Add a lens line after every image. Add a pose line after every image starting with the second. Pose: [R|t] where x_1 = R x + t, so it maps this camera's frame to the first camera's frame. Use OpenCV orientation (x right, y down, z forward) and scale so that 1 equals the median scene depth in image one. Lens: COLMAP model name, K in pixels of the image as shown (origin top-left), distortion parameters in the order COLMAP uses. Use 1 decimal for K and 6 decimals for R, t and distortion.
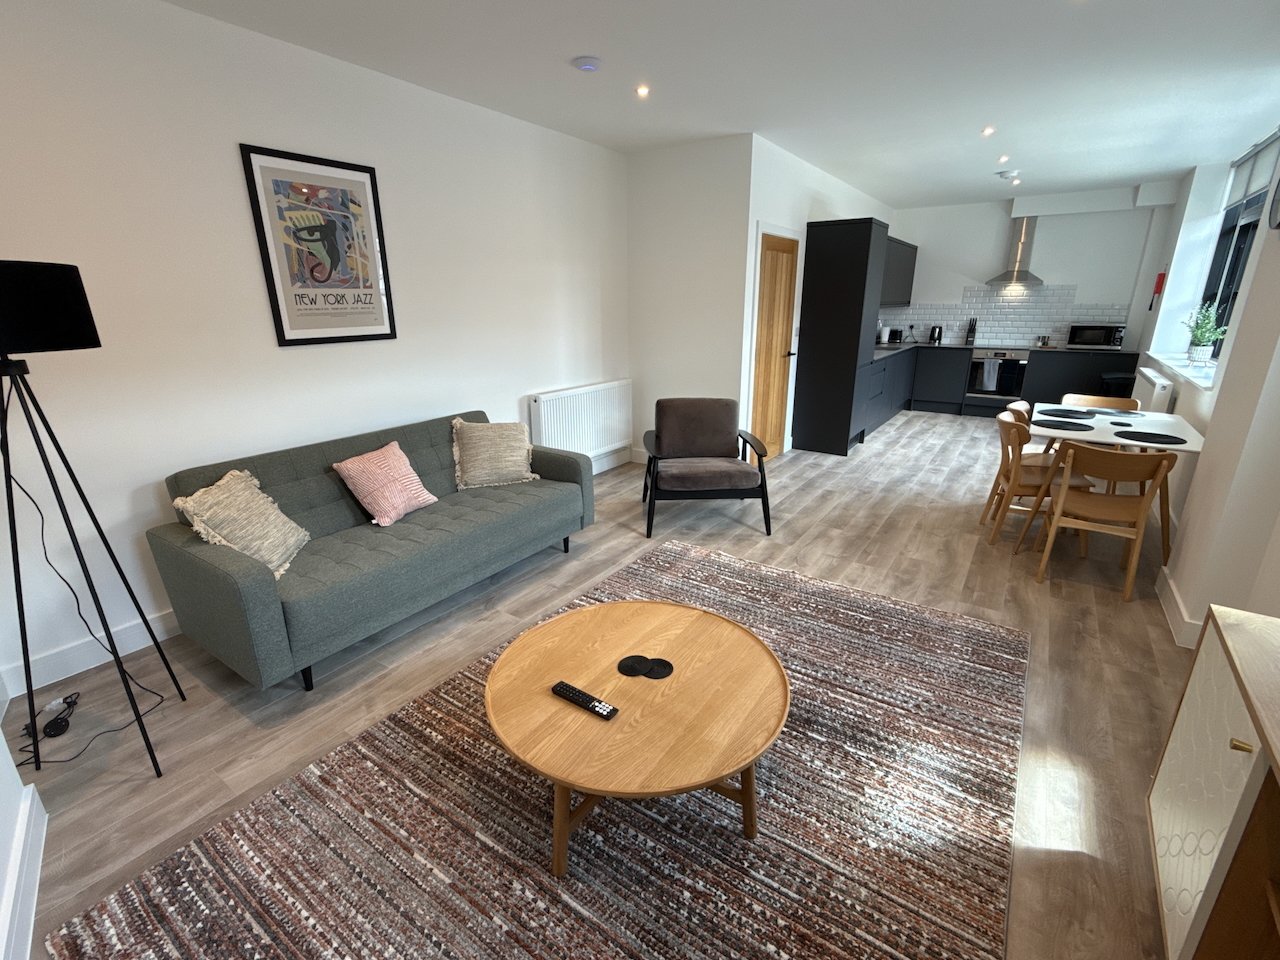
lens RADIAL K [[579.3, 0, 636.8], [0, 579.3, 484.1], [0, 0, 1]] dist [-0.000953, 0.000718]
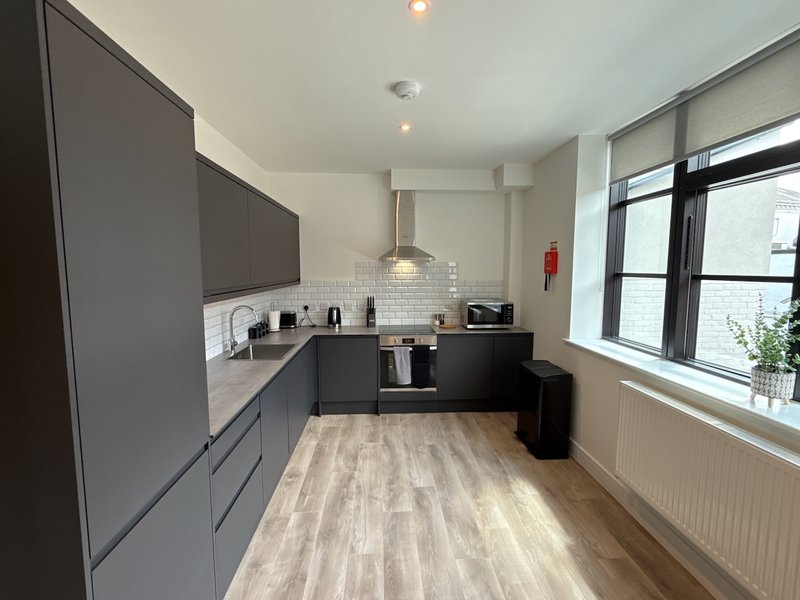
lens RADIAL K [[362.0, 0, 400.4], [0, 362.0, 301.6], [0, 0, 1]] dist [-0.000953, 0.000718]
pose [[0.790038, -0.052826, 0.610777, 0.350114], [0.182012, 0.971571, -0.151402, -0.233771], [-0.585415, 0.230782, 0.777193, 0.681285]]
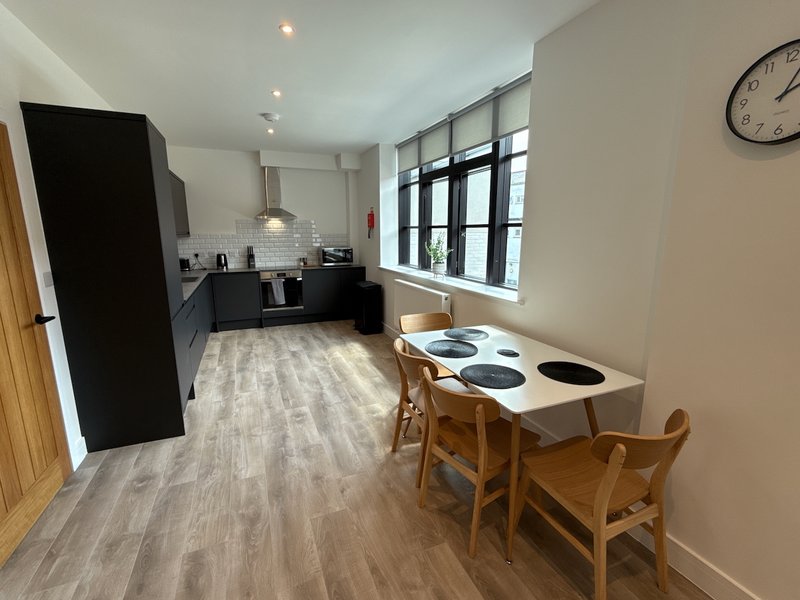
lens RADIAL K [[362.0, 0, 400.0], [0, 362.0, 300.8], [0, 0, 1]] dist [-0.000953, 0.000718]
pose [[0.534478, -0.156249, 0.830614, 0.140843], [0.254185, 0.966982, 0.018340, -0.140973], [-0.806054, 0.201327, 0.556546, 0.450379]]
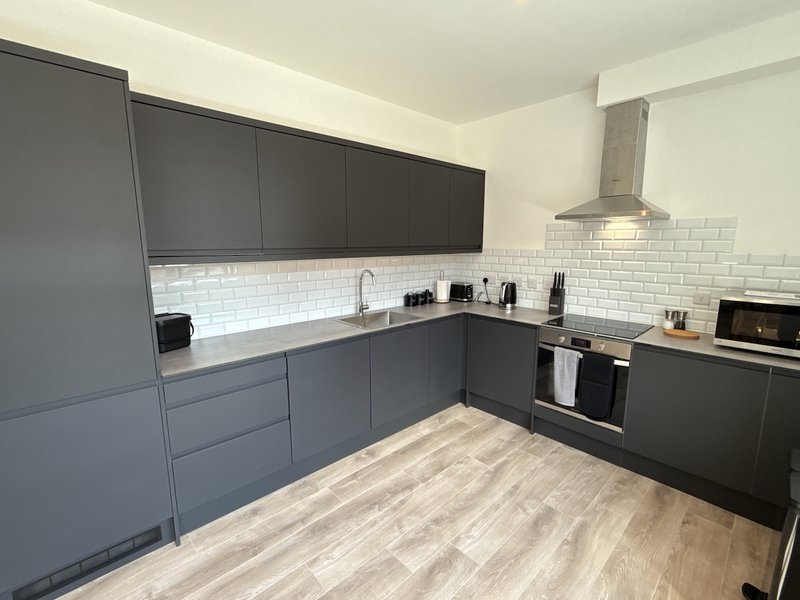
lens RADIAL K [[362.0, 0, 399.8], [0, 362.0, 303.0], [0, 0, 1]] dist [-0.000953, 0.000718]
pose [[0.975964, 0.039913, -0.214246, 0.617460], [-0.068568, 0.989397, -0.128031, -0.238049], [0.206865, 0.139644, 0.968353, 0.730552]]
